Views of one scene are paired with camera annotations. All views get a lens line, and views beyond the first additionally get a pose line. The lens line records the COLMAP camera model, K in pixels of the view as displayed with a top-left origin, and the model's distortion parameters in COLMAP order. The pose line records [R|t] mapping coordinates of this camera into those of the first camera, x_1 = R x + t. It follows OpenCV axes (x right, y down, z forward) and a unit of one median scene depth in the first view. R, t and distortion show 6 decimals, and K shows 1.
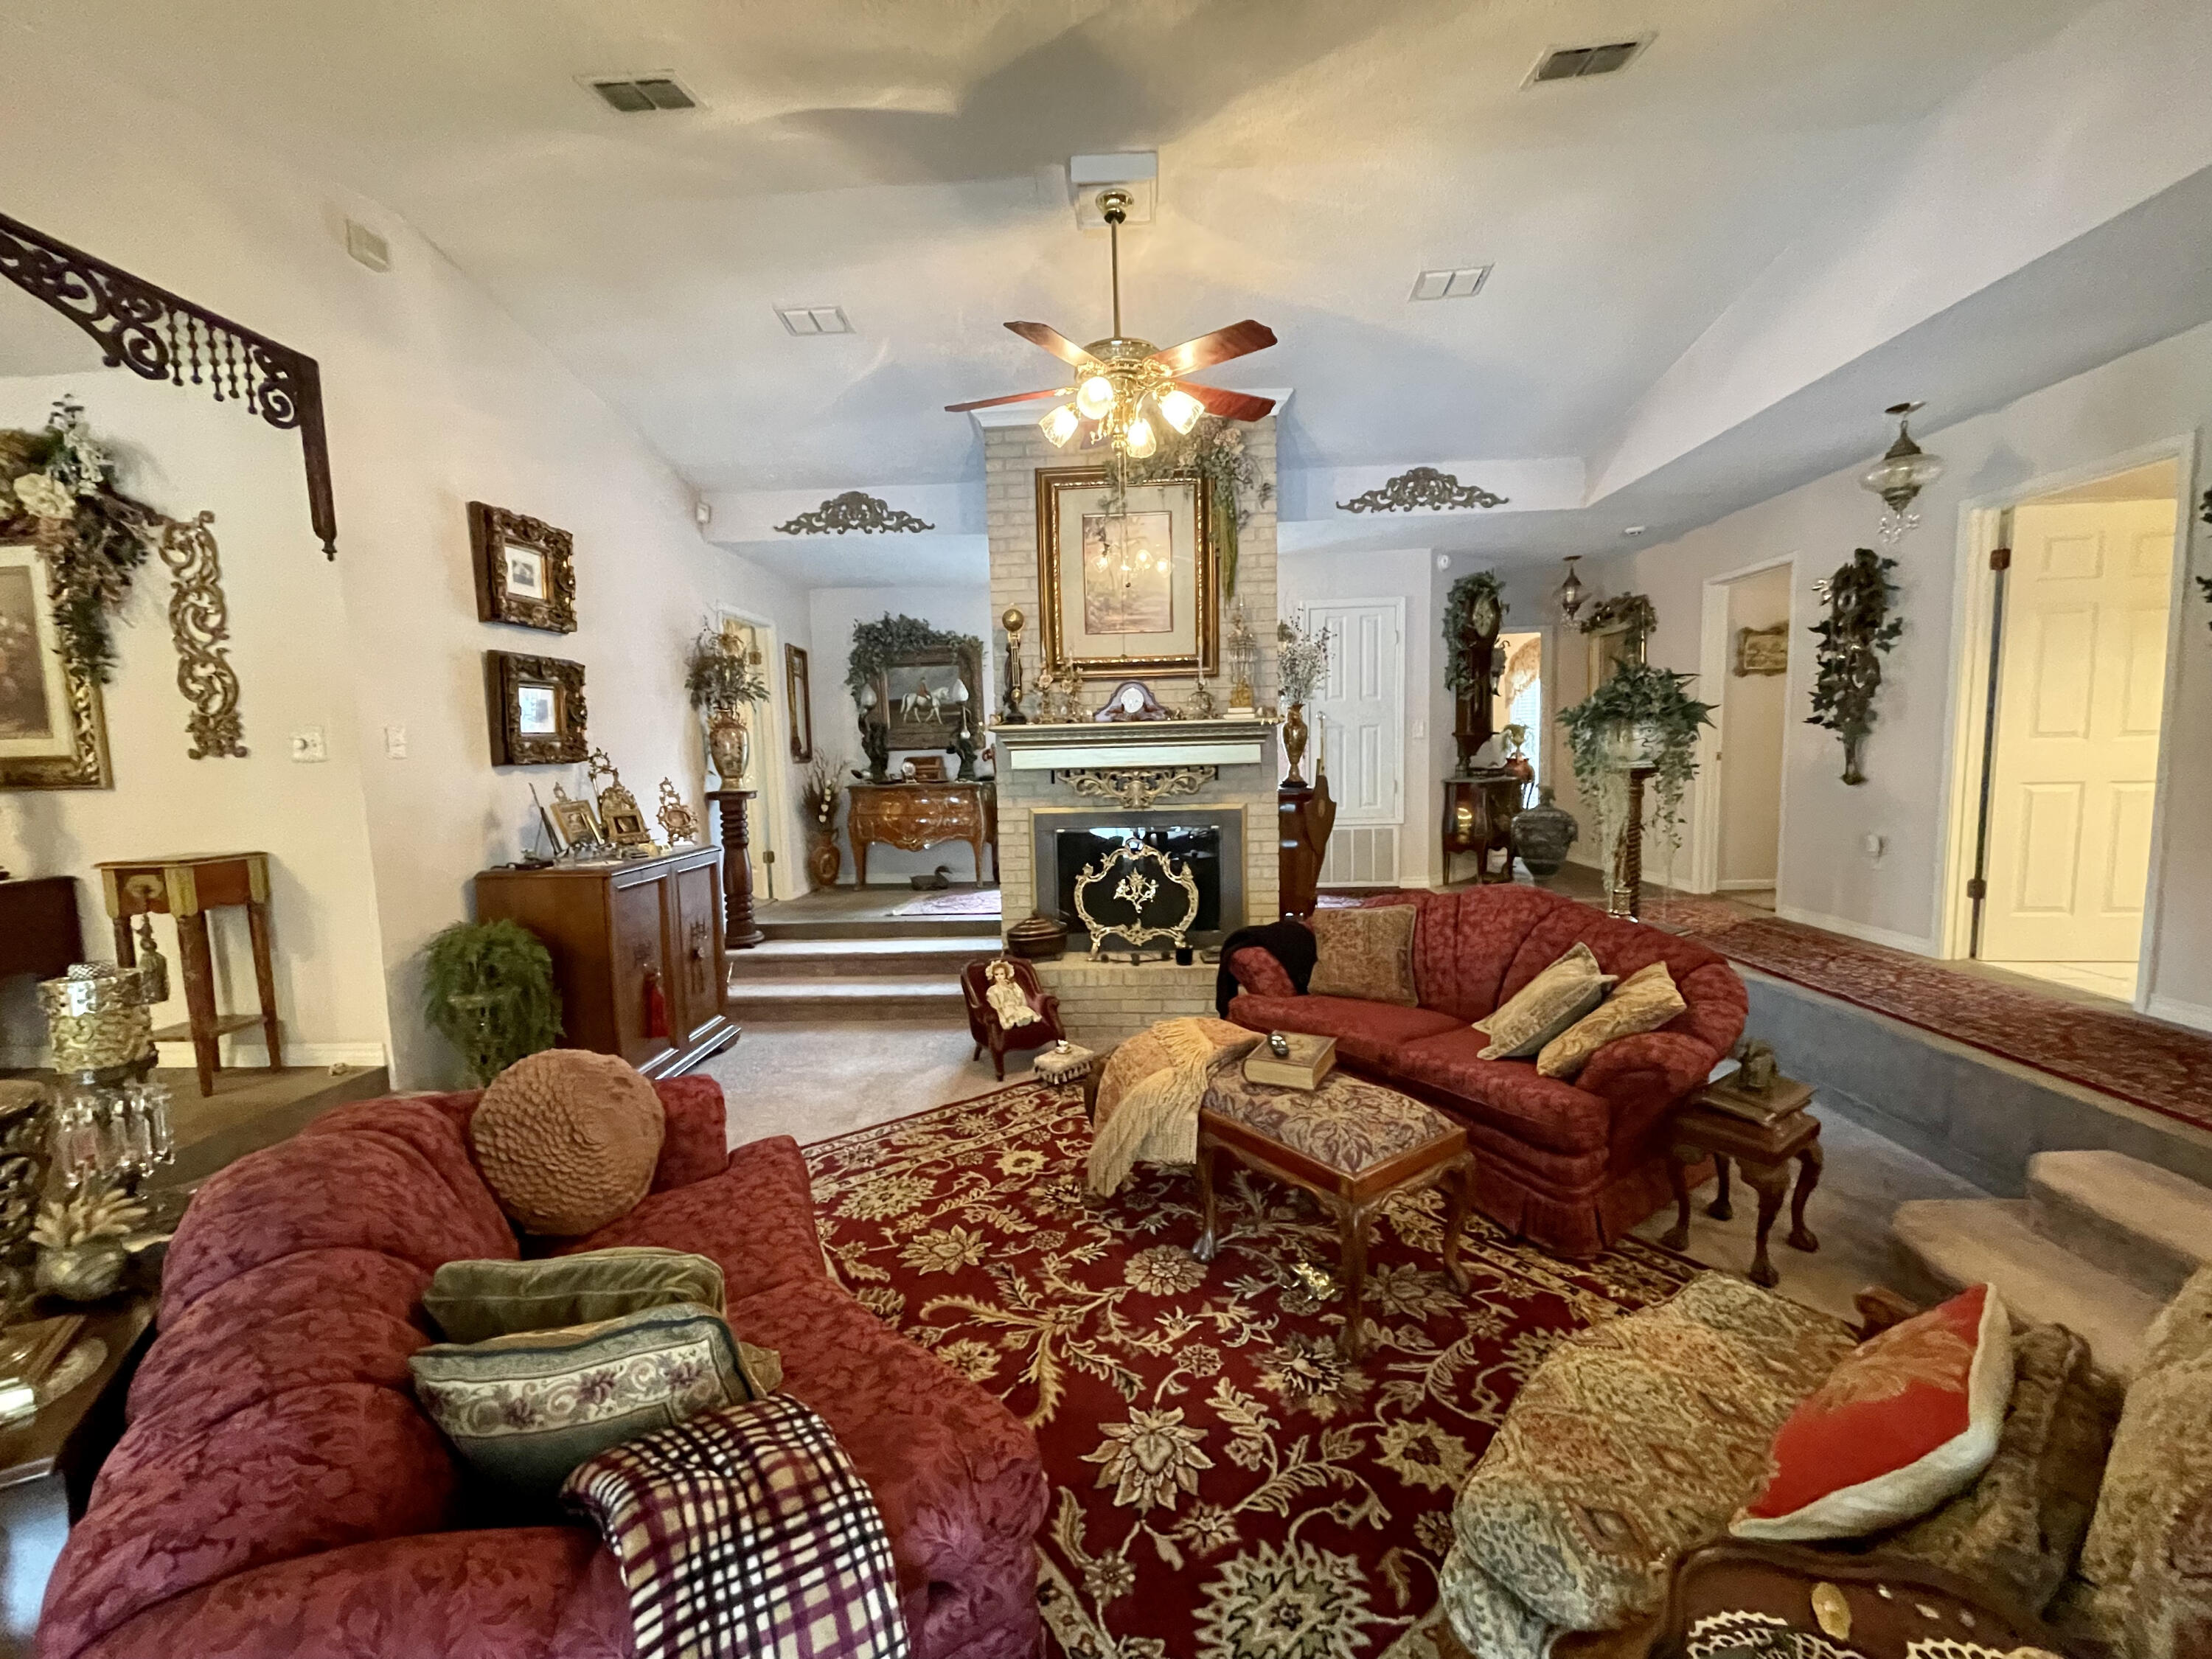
lens RADIAL K [[889.2, 0, 1096.2], [0, 889.2, 835.2], [0, 0, 1]] dist [-0.001729, -0.000586]
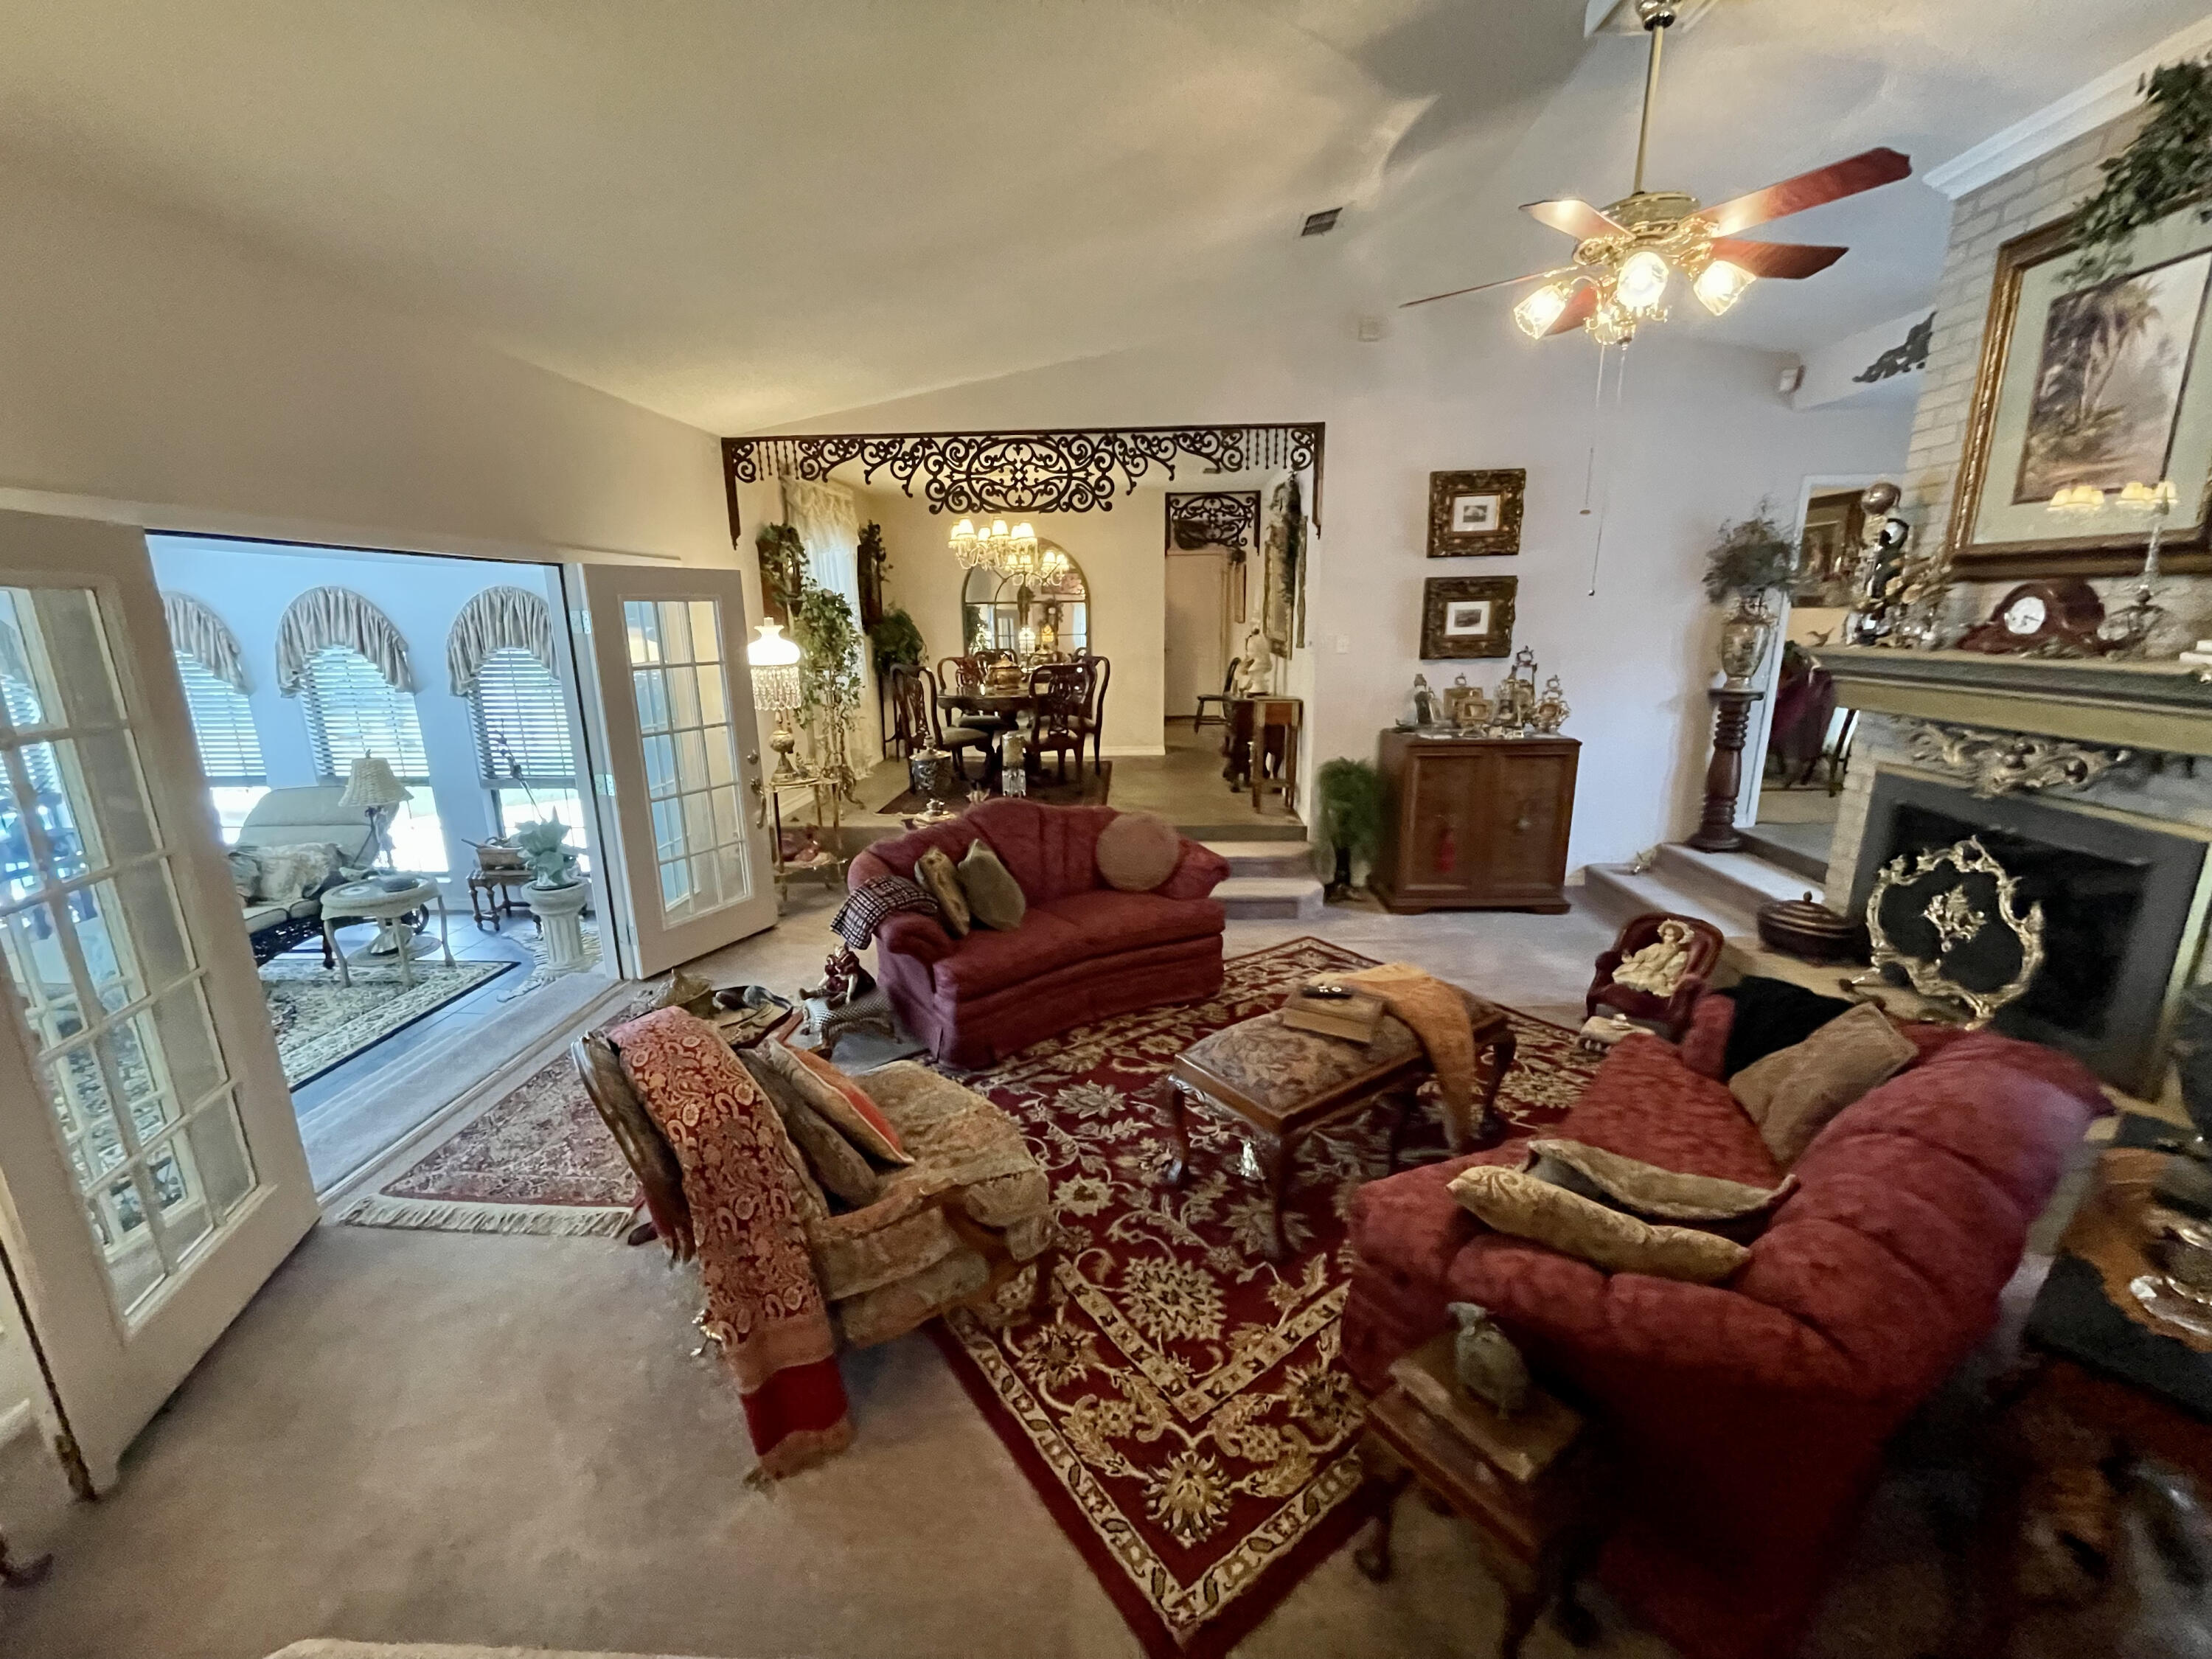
lens RADIAL K [[889.2, 0, 1110.1], [0, 889.2, 833.1], [0, 0, 1]] dist [-0.001729, -0.000586]
pose [[0.015026, 0.267374, -0.963476, 0.776022], [-0.084009, 0.960515, 0.265242, -0.141327], [0.996352, 0.076955, 0.036895, 0.438523]]
